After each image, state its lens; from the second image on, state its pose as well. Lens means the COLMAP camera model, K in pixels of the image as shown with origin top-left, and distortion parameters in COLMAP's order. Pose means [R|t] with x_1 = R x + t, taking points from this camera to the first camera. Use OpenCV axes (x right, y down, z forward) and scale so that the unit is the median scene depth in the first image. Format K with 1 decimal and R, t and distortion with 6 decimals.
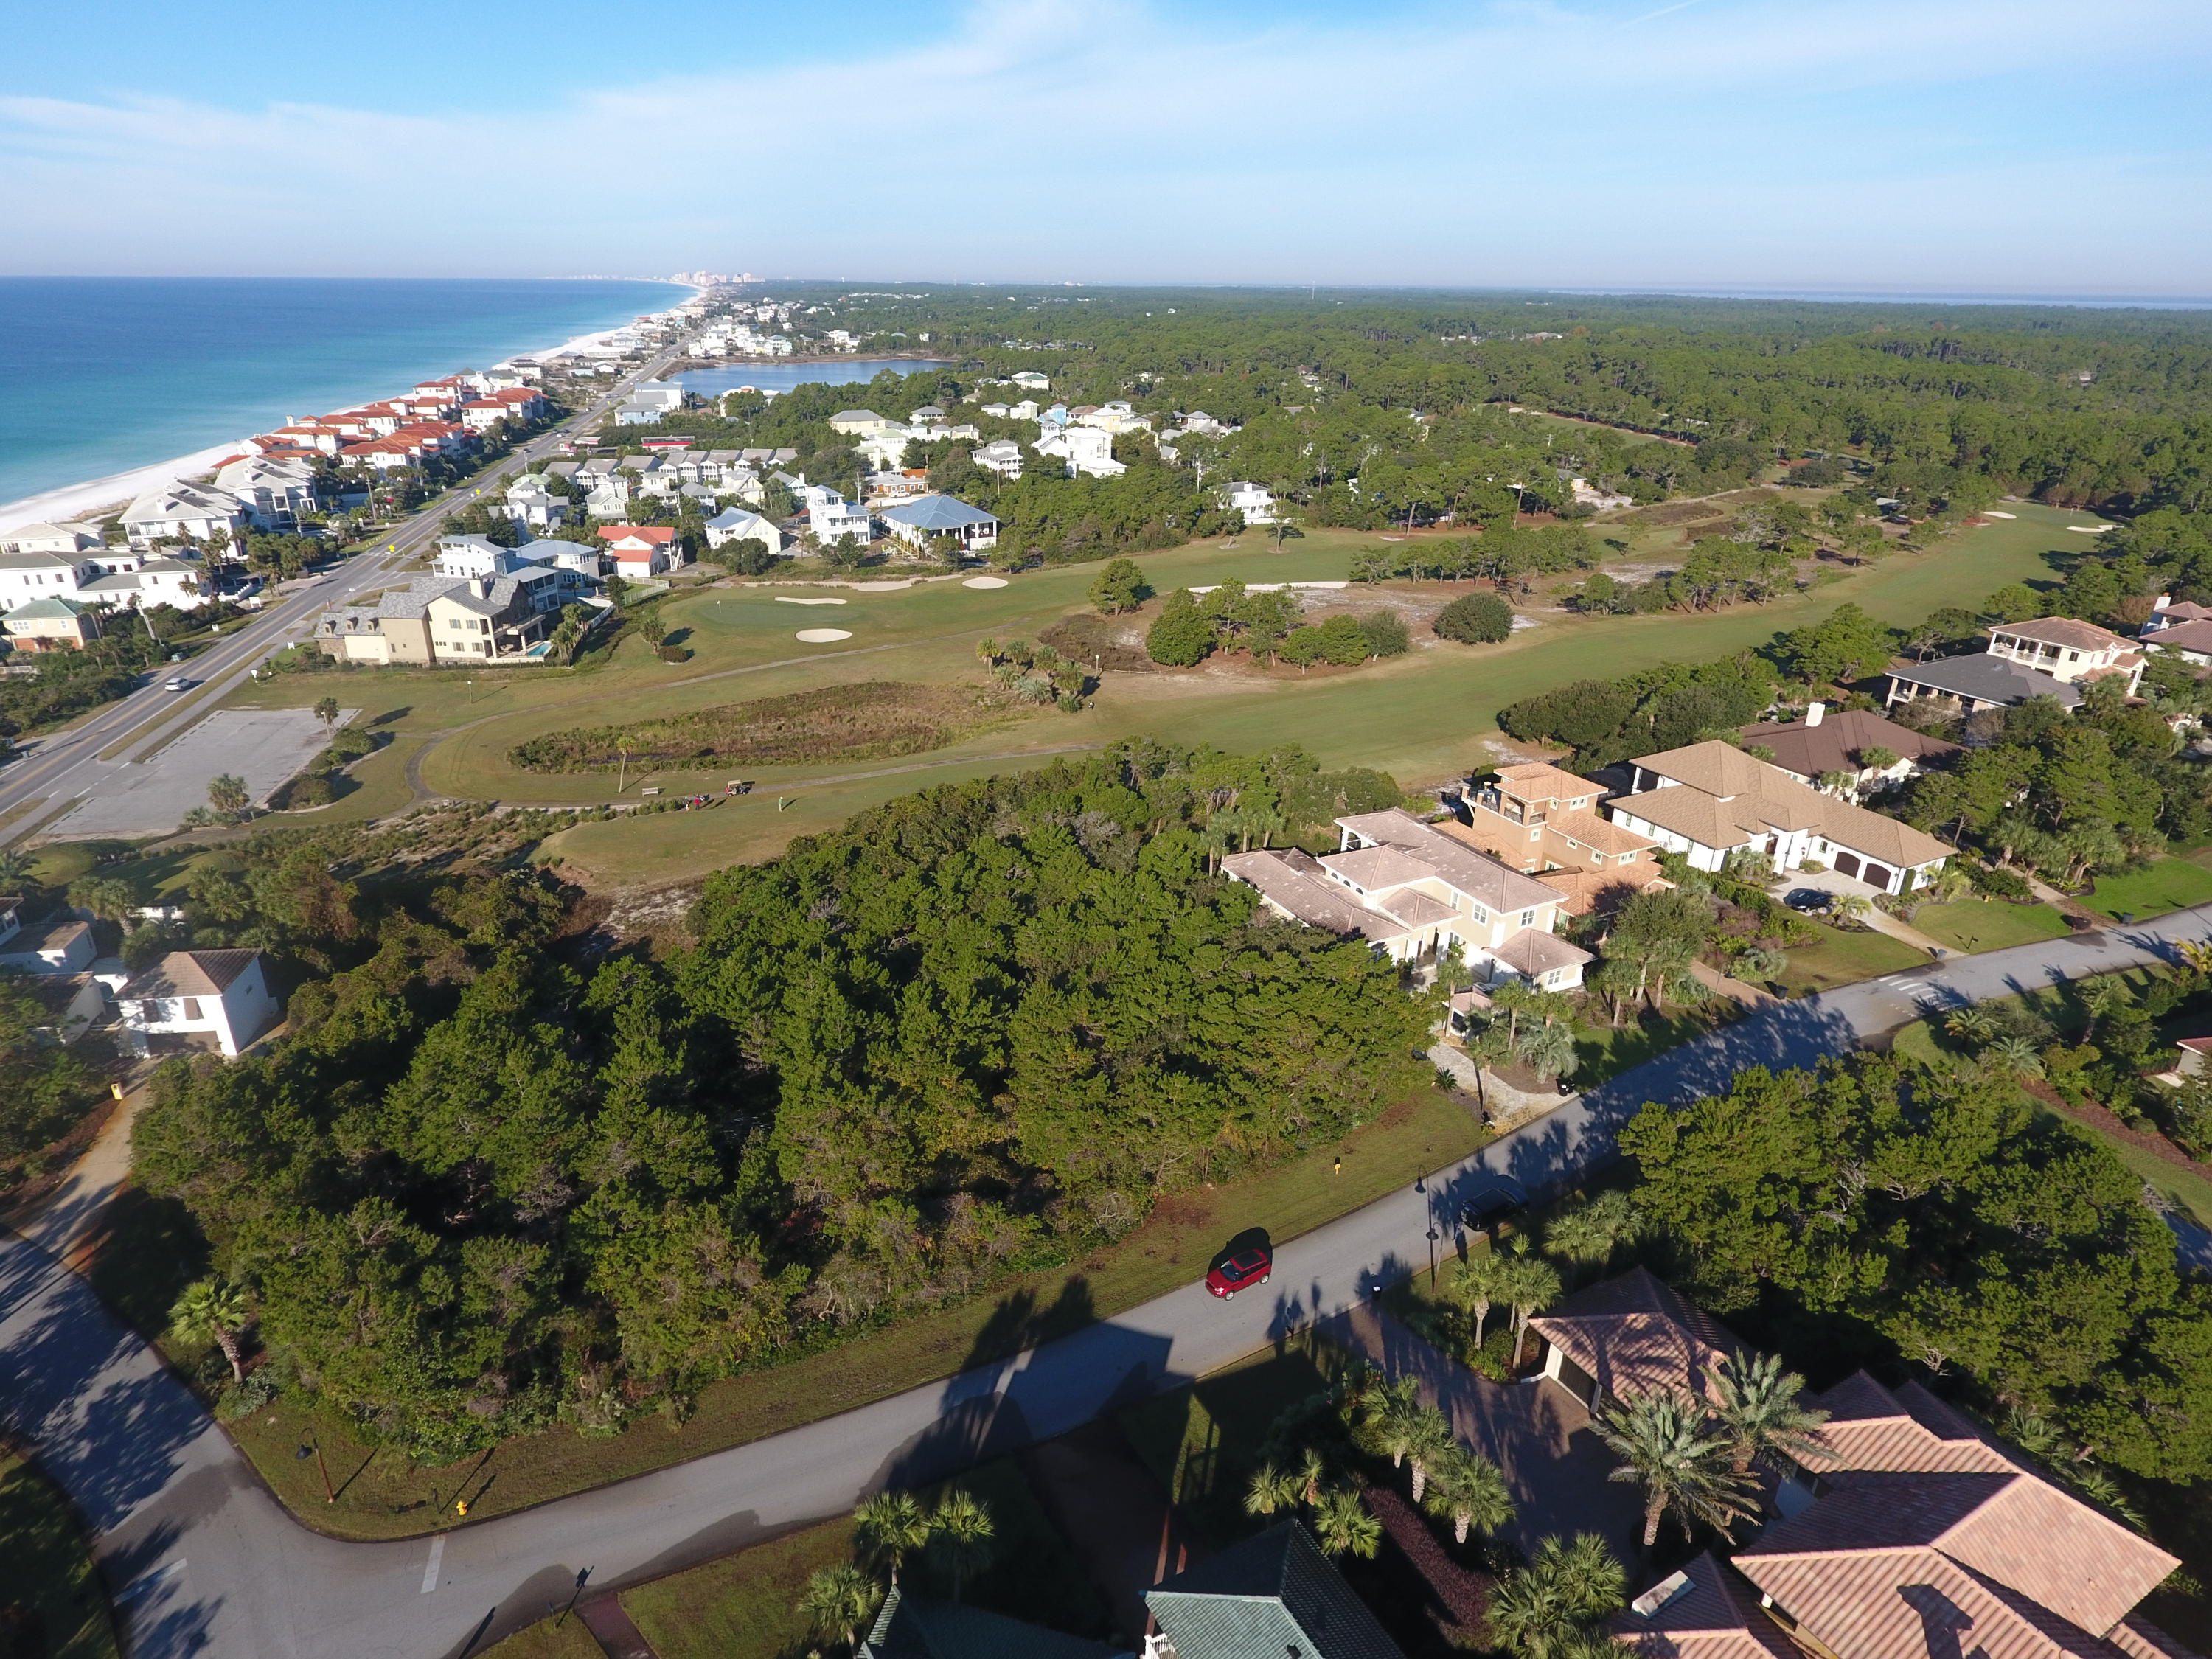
lens RADIAL K [[1296.2, 0, 1067.7], [0, 1296.2, 847.5], [0, 0, 1]] dist [-0.003837, -0.000276]
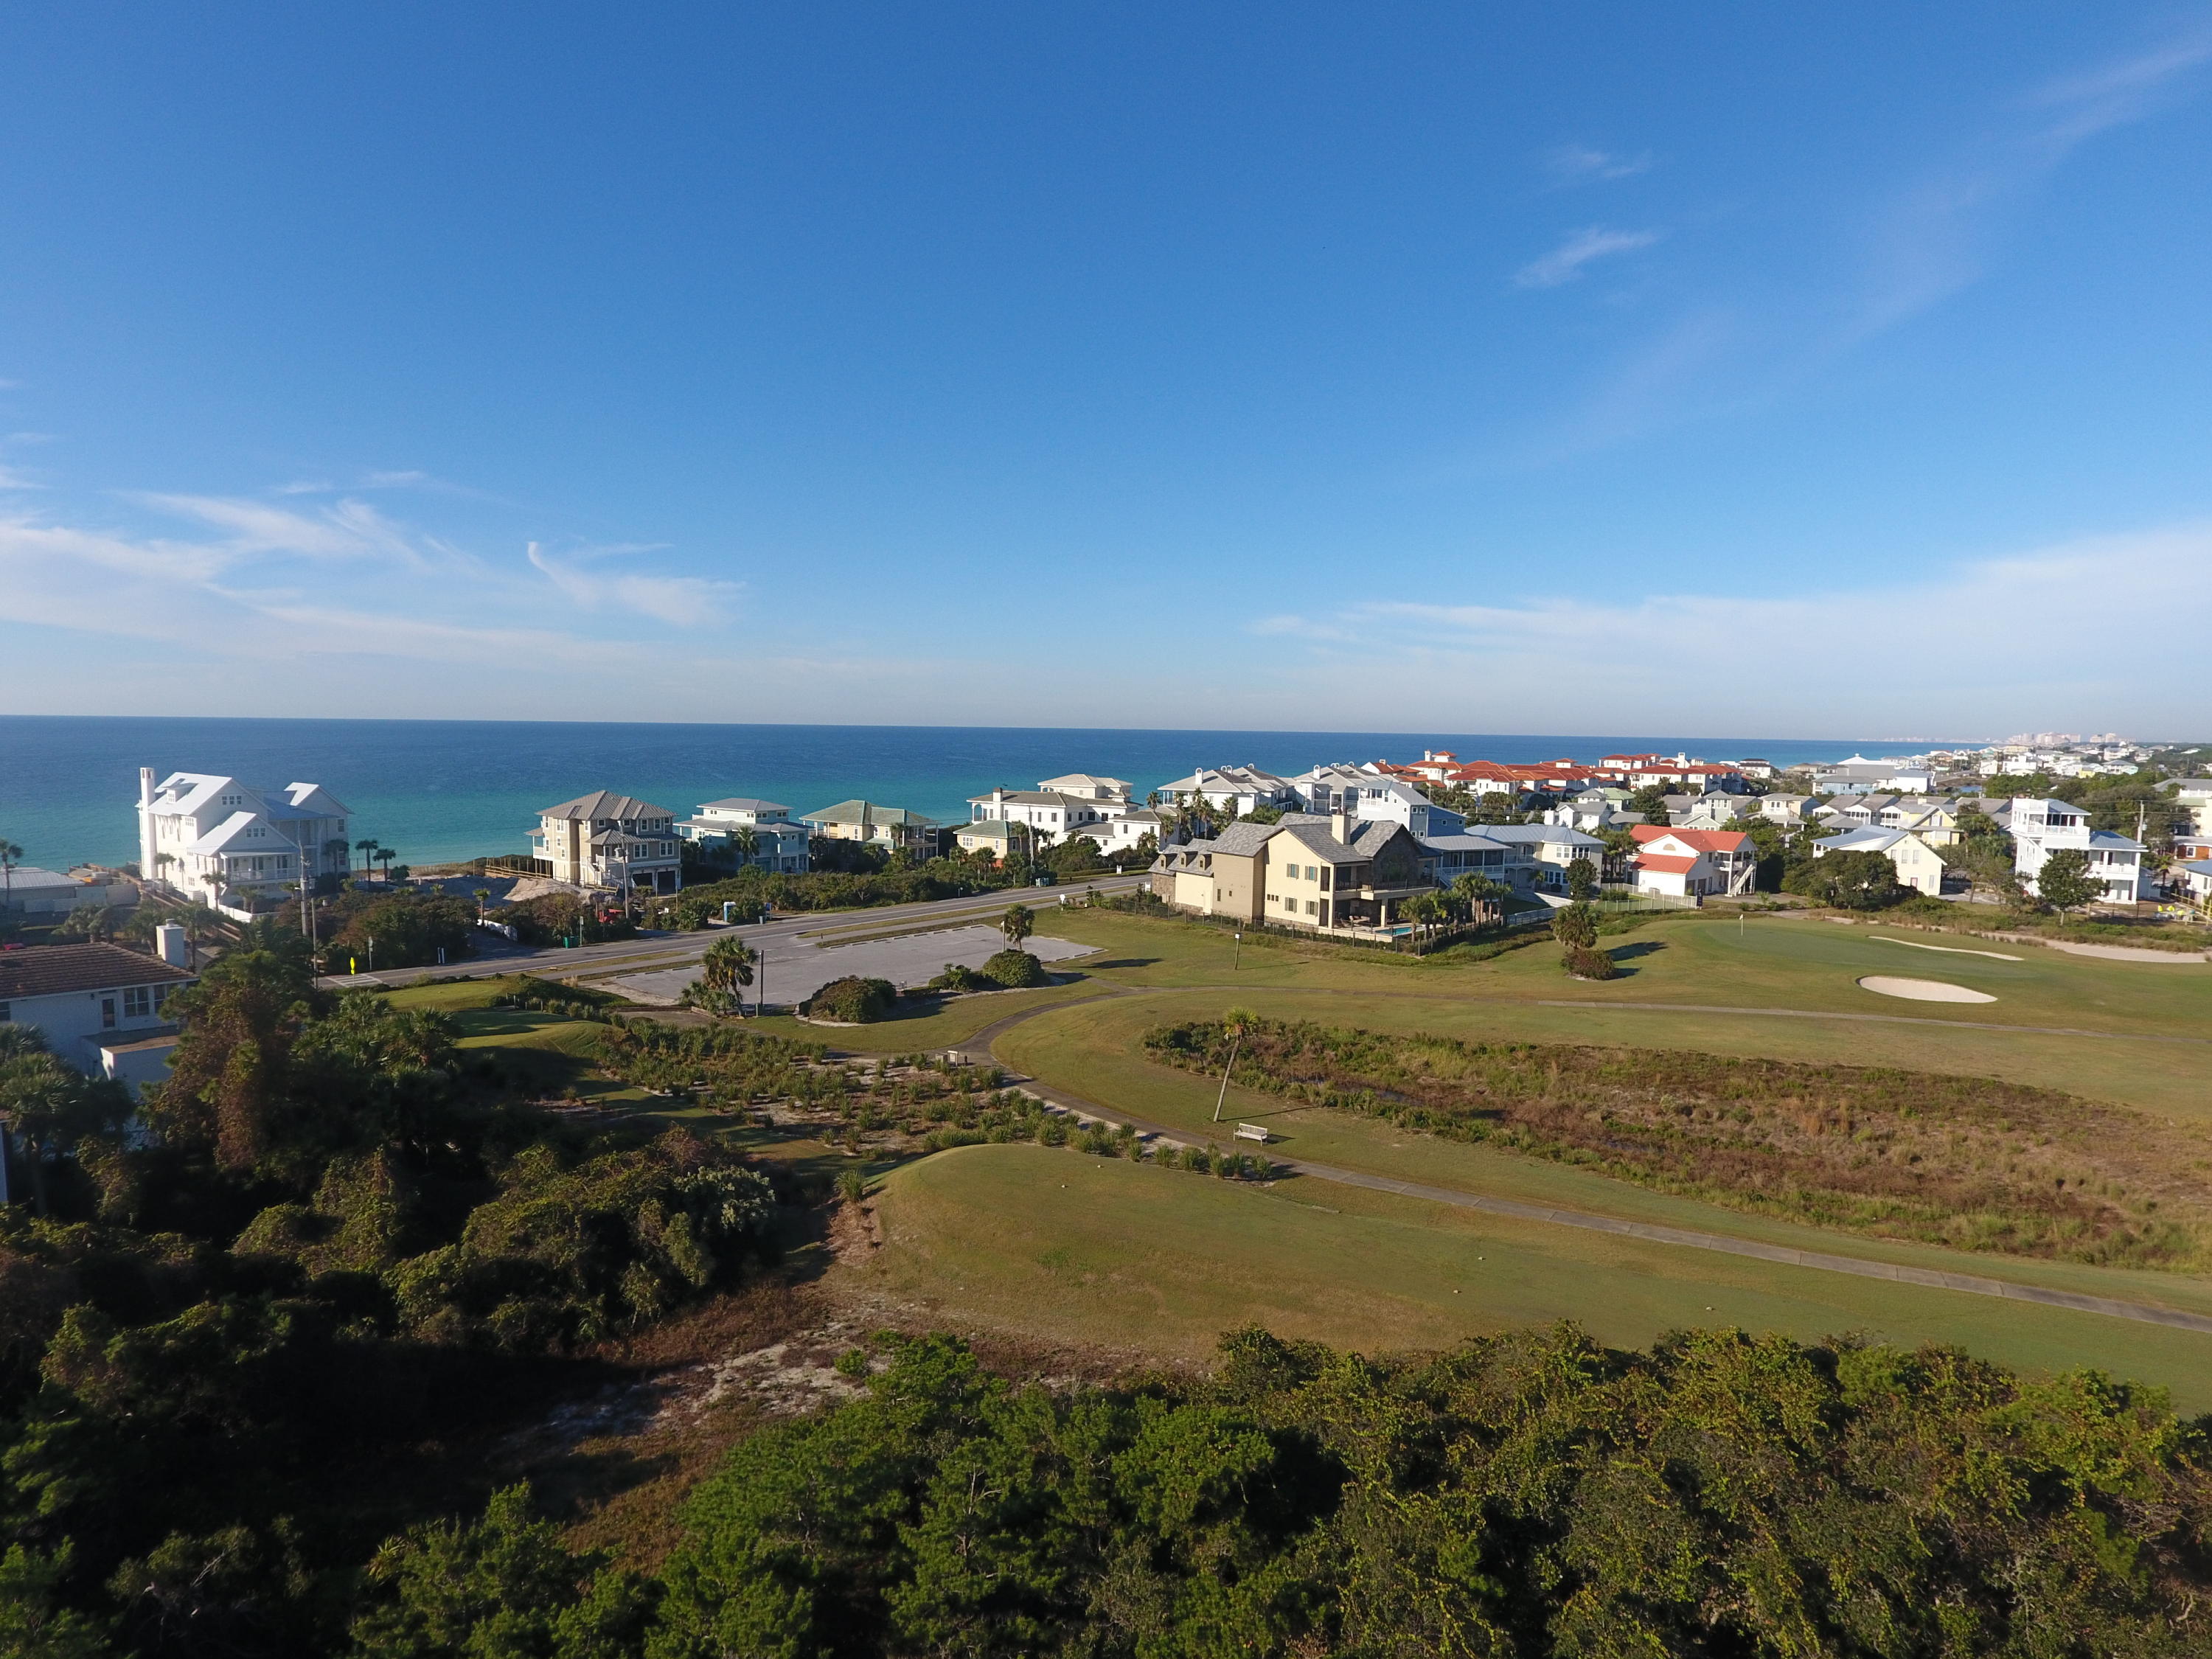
lens RADIAL K [[1296.2, 0, 1067.7], [0, 1296.2, 847.5], [0, 0, 1]] dist [-0.003837, -0.000276]
pose [[0.619869, 0.073147, -0.781289, -0.015910], [-0.323985, 0.930679, -0.169915, -0.033494], [0.714700, 0.358451, 0.600597, 0.565981]]
